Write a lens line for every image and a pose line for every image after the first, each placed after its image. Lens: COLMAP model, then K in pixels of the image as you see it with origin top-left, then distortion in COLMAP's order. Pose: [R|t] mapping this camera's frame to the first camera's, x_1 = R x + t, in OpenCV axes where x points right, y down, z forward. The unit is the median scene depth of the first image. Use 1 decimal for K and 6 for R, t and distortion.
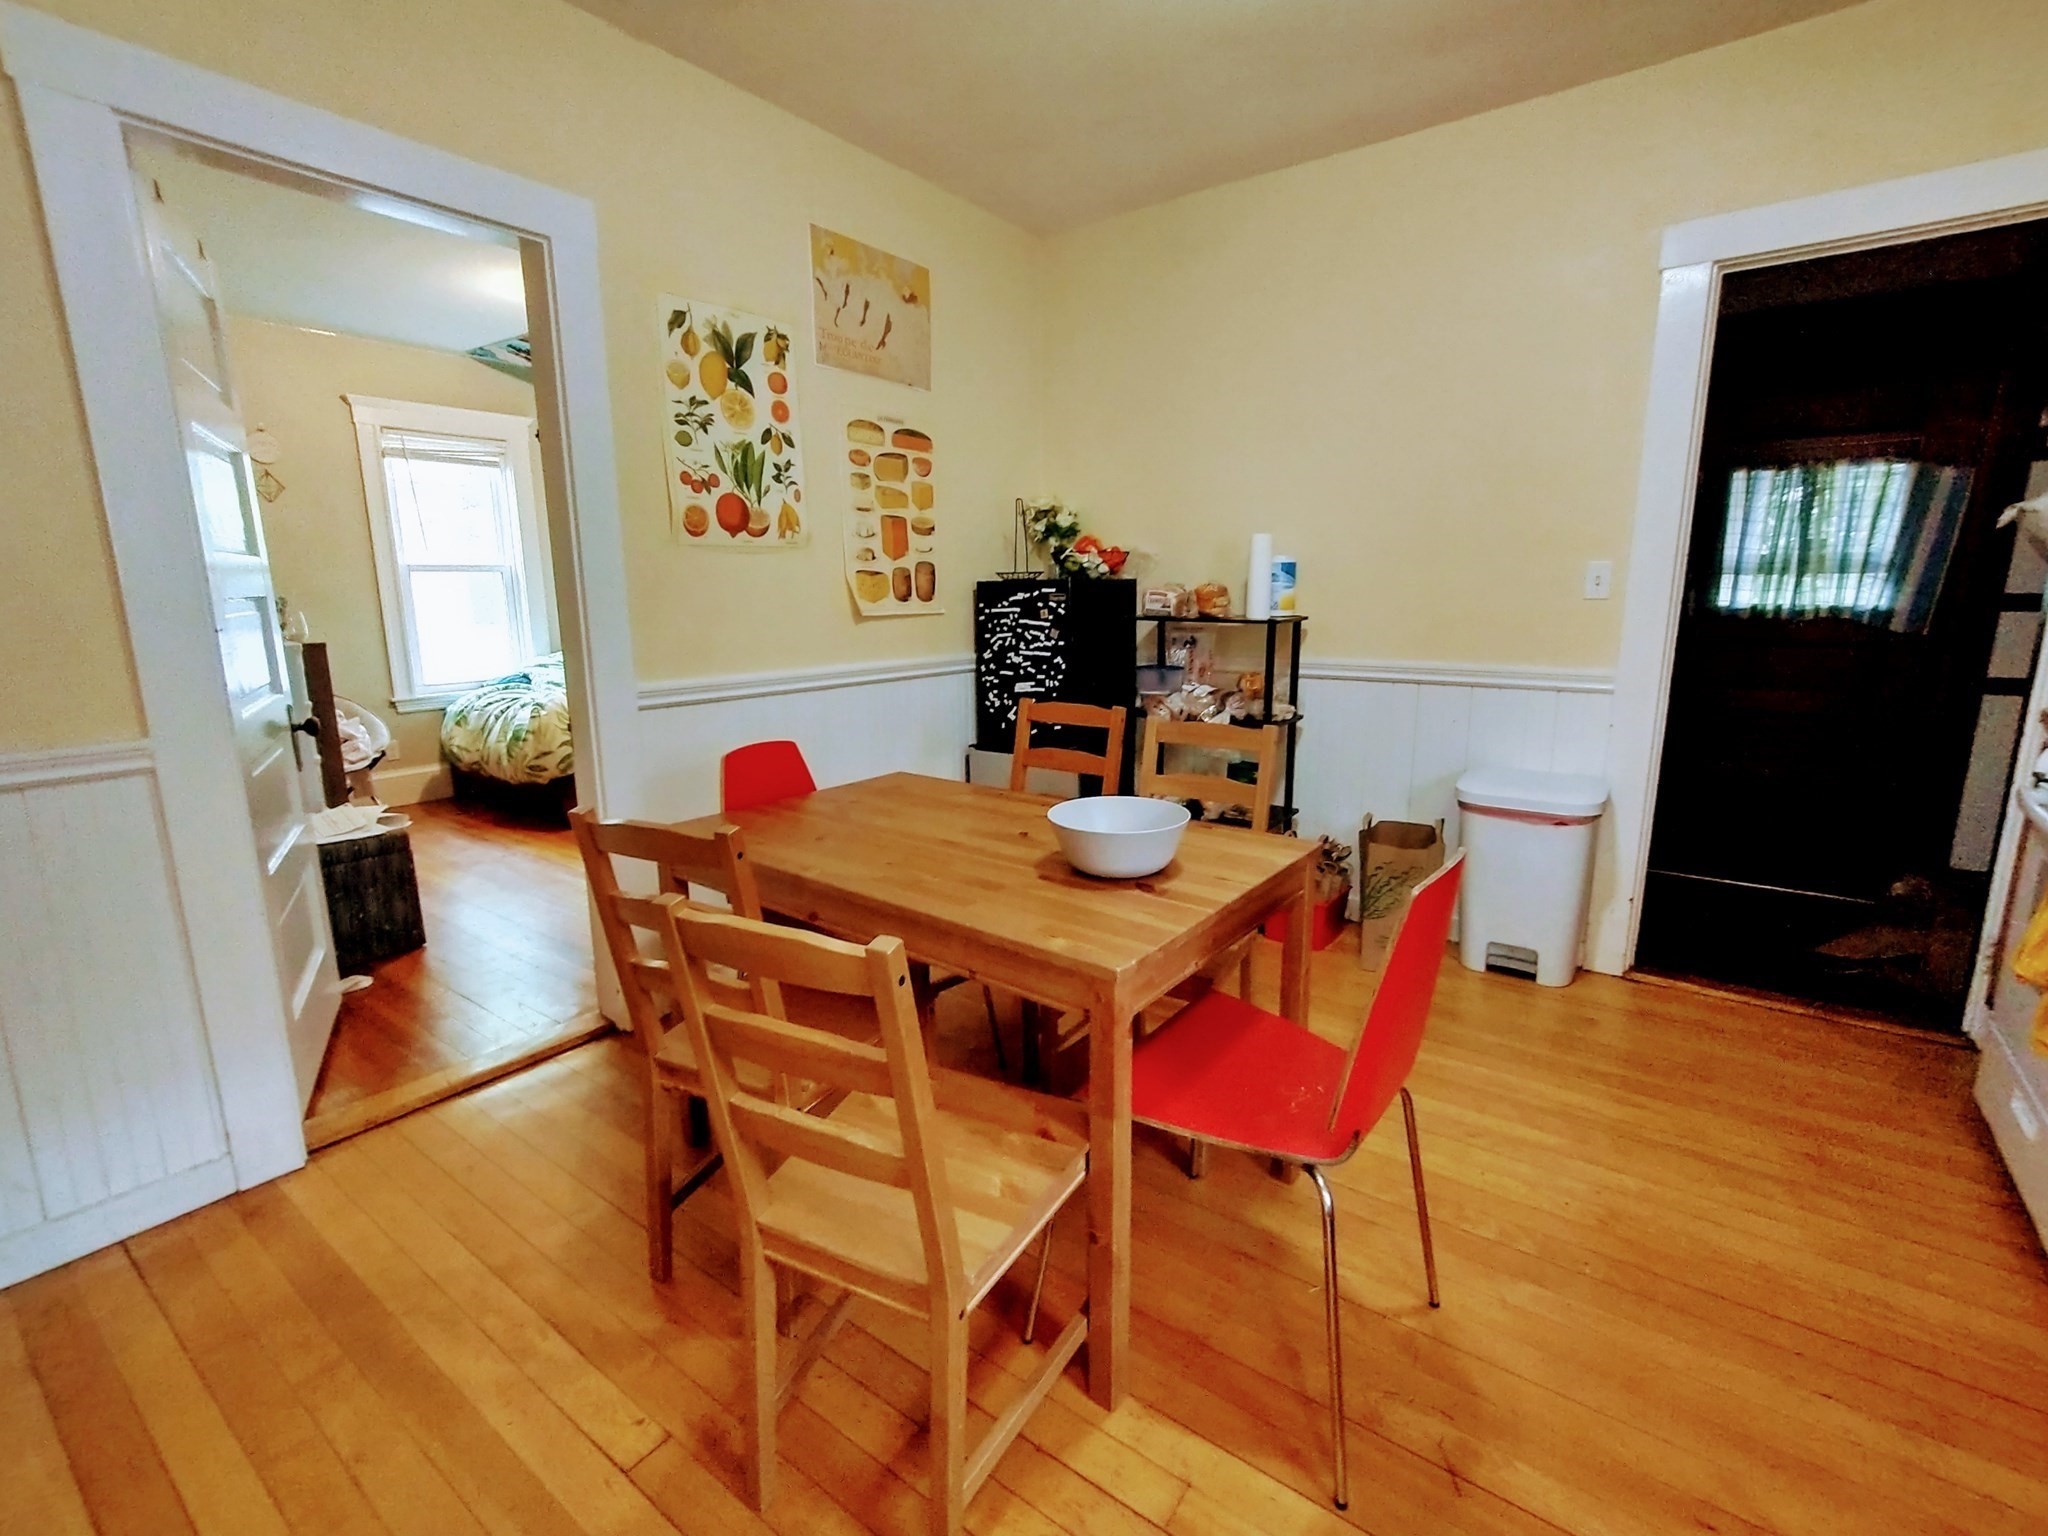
lens RADIAL K [[926.9, 0, 1024.0], [0, 926.9, 768.0], [0, 0, 1]] dist [-0.000778, -0.000418]
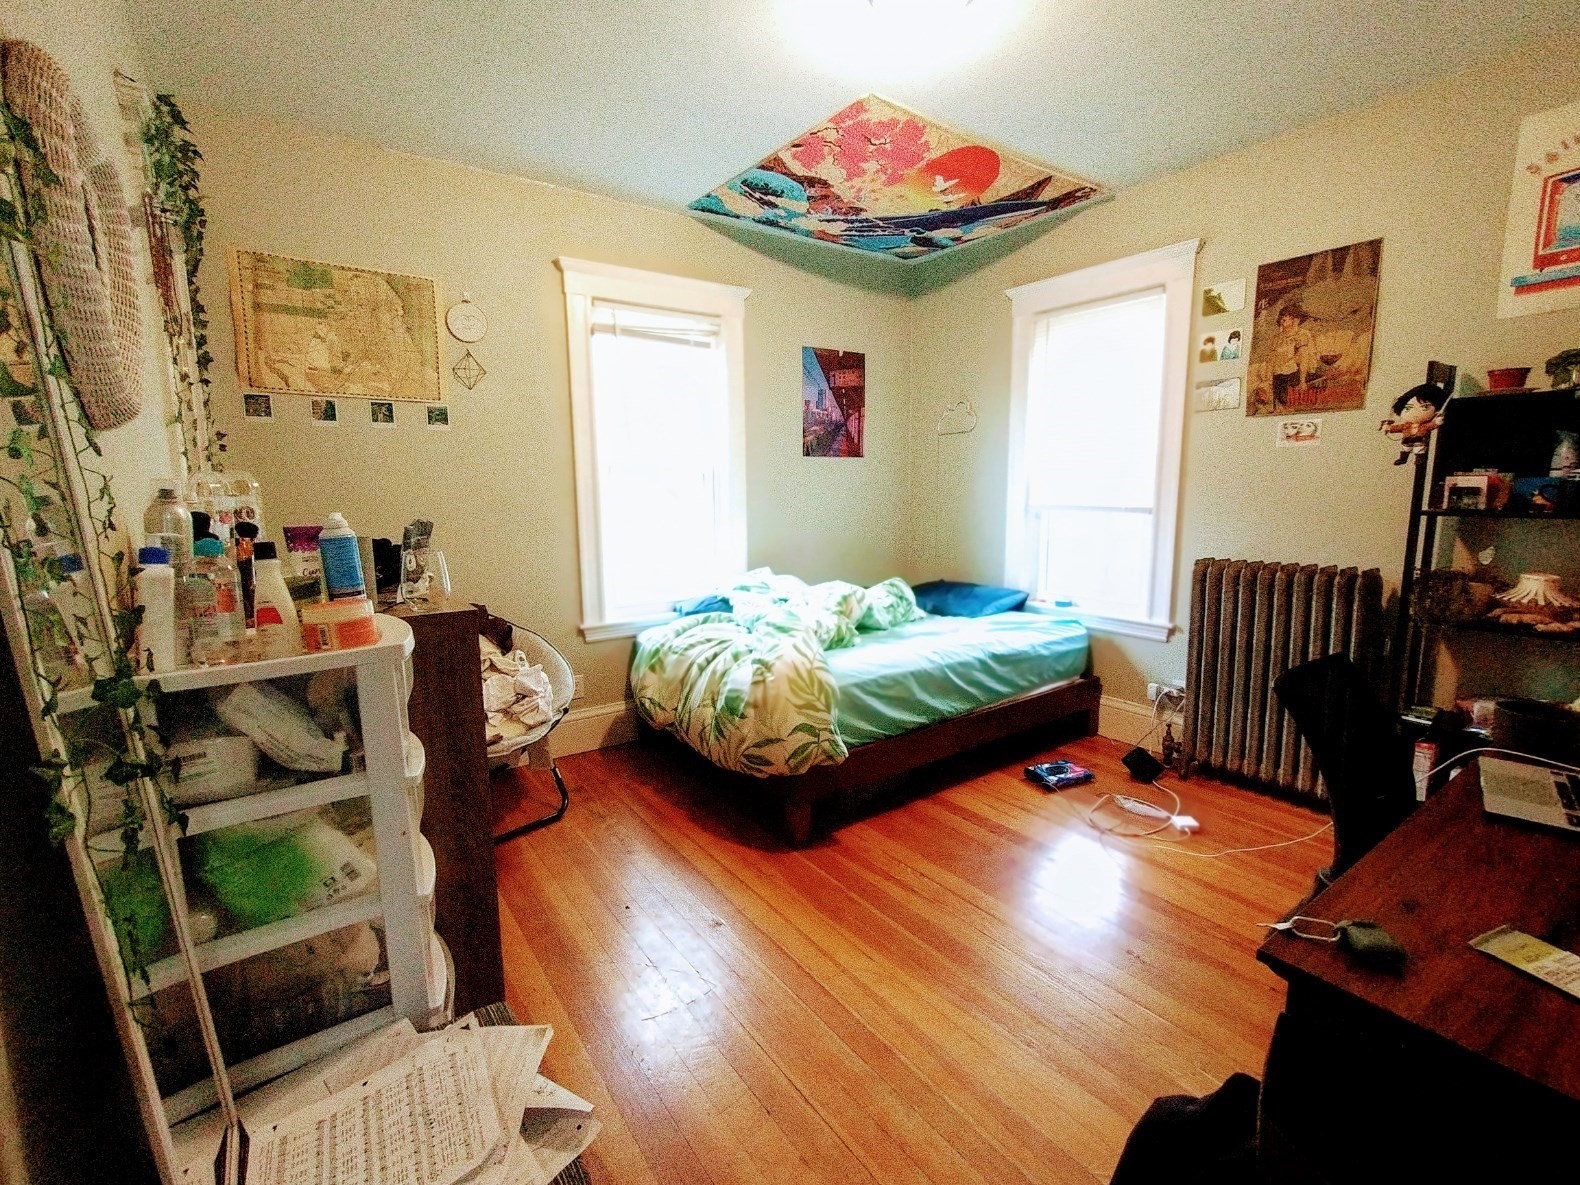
lens RADIAL K [[716.9, 0, 790.0], [0, 716.9, 592.5], [0, 0, 1]] dist [0.000263, -0.000004]
pose [[0.951575, 0.049999, -0.303324, -0.327361], [-0.062747, 0.997503, -0.032420, -0.100247], [0.300946, 0.049883, 0.952336, 0.467751]]
